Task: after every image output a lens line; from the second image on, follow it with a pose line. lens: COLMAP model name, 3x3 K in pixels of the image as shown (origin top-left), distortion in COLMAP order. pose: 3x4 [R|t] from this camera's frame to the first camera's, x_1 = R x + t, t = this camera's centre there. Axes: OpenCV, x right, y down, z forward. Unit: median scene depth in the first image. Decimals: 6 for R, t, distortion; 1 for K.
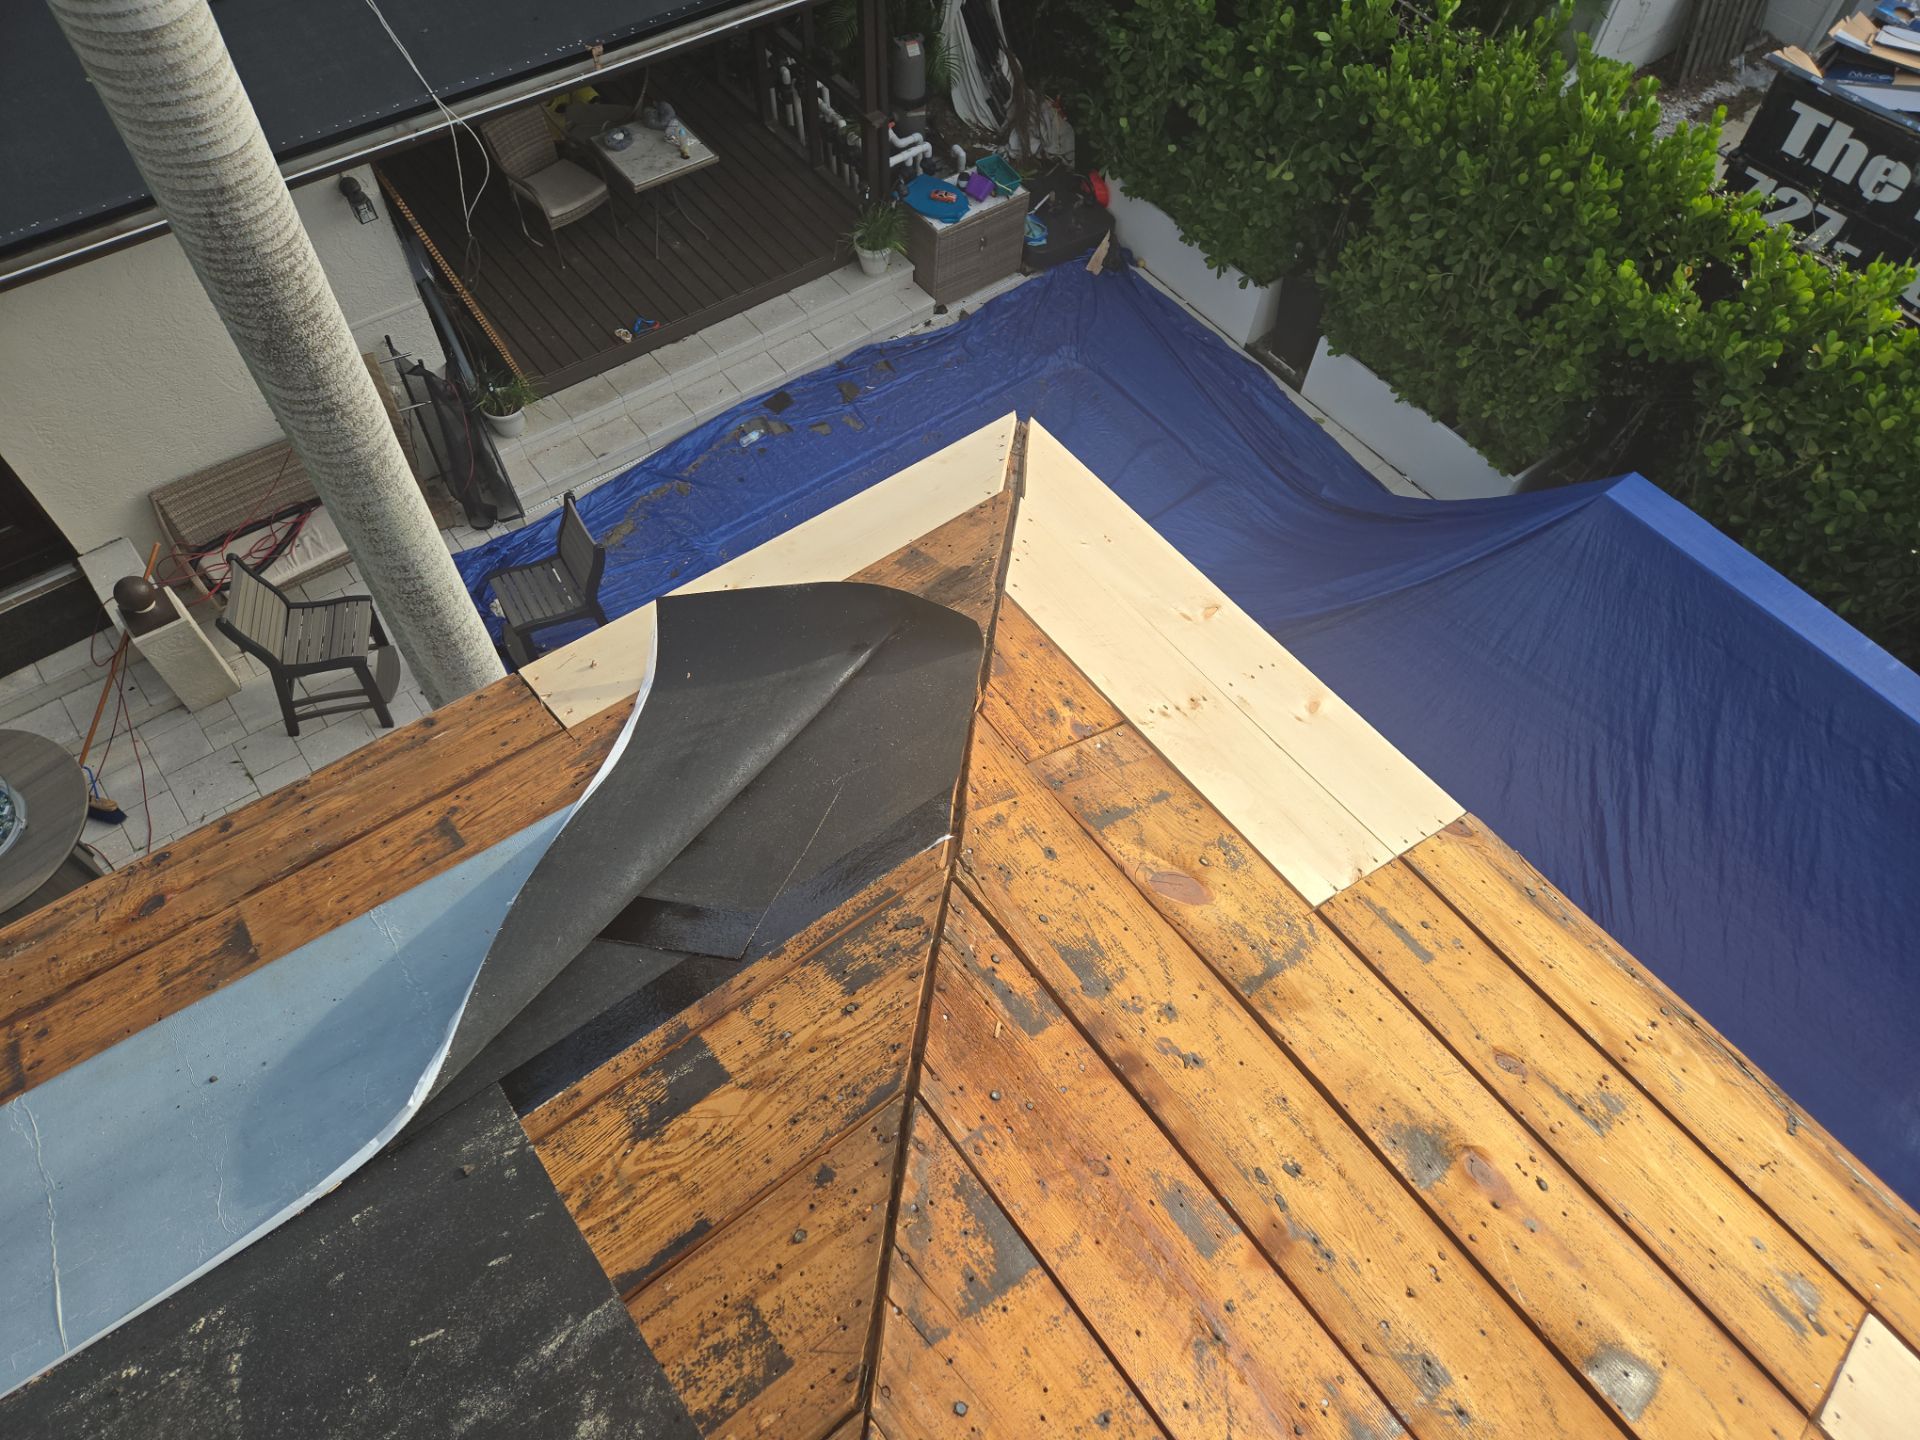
lens RADIAL K [[1275.4, 0, 917.7], [0, 1275.4, 692.7], [0, 0, 1]] dist [0.046432, -0.033433]
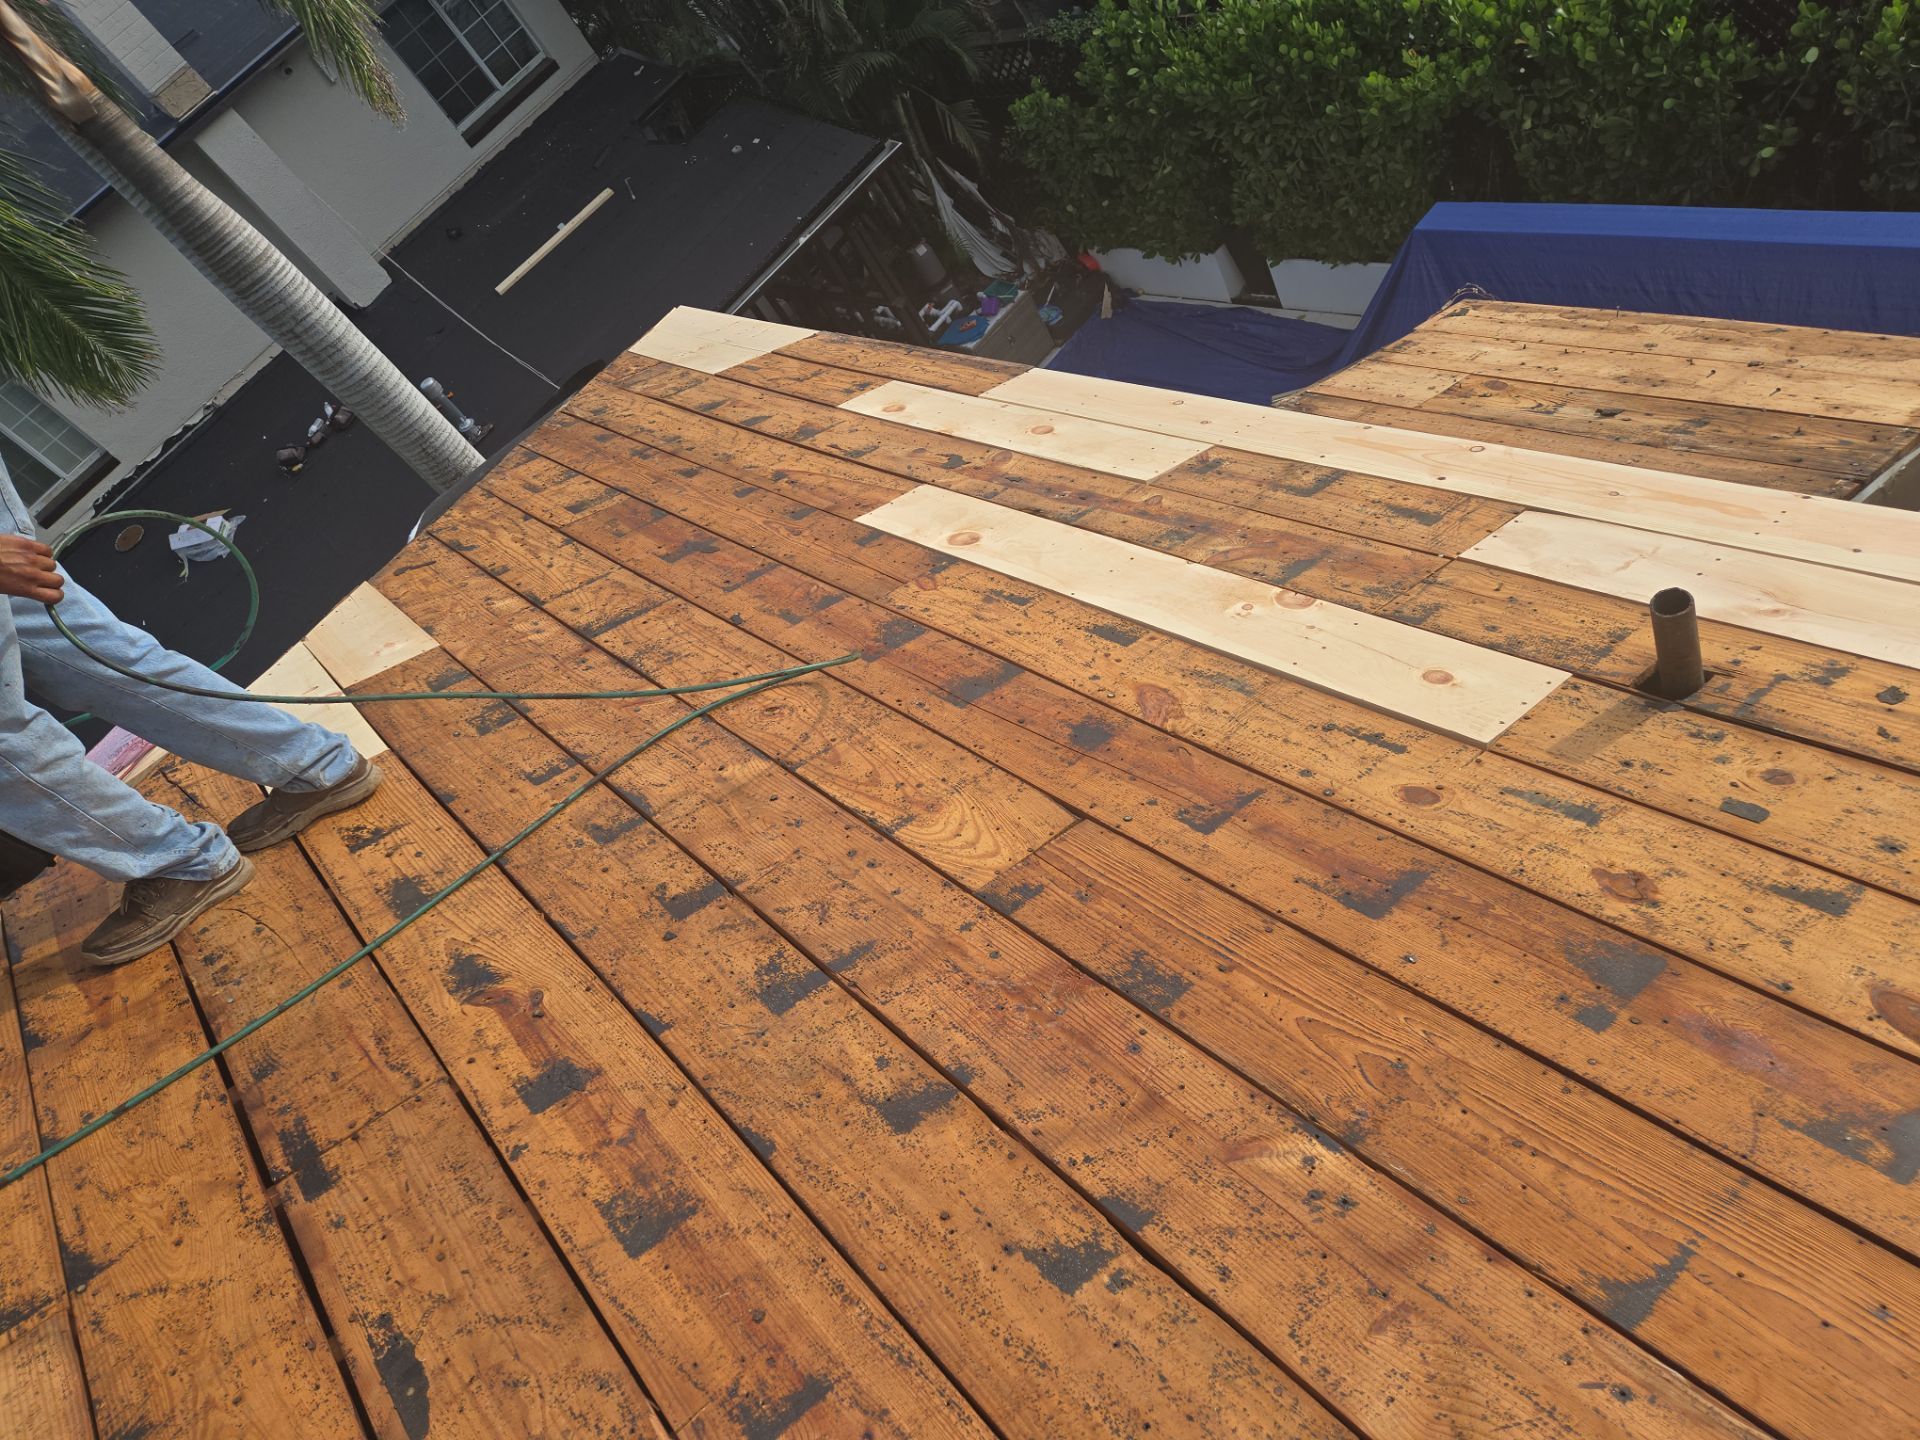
lens RADIAL K [[1288.6, 0, 955.1], [0, 1288.6, 725.5], [0, 0, 1]] dist [0.081290, -0.067828]
pose [[0.856356, -0.420846, -0.299237, 0.264813], [0.358632, 0.901638, -0.241727, 0.350781], [0.371533, 0.099689, 0.923052, -0.245506]]
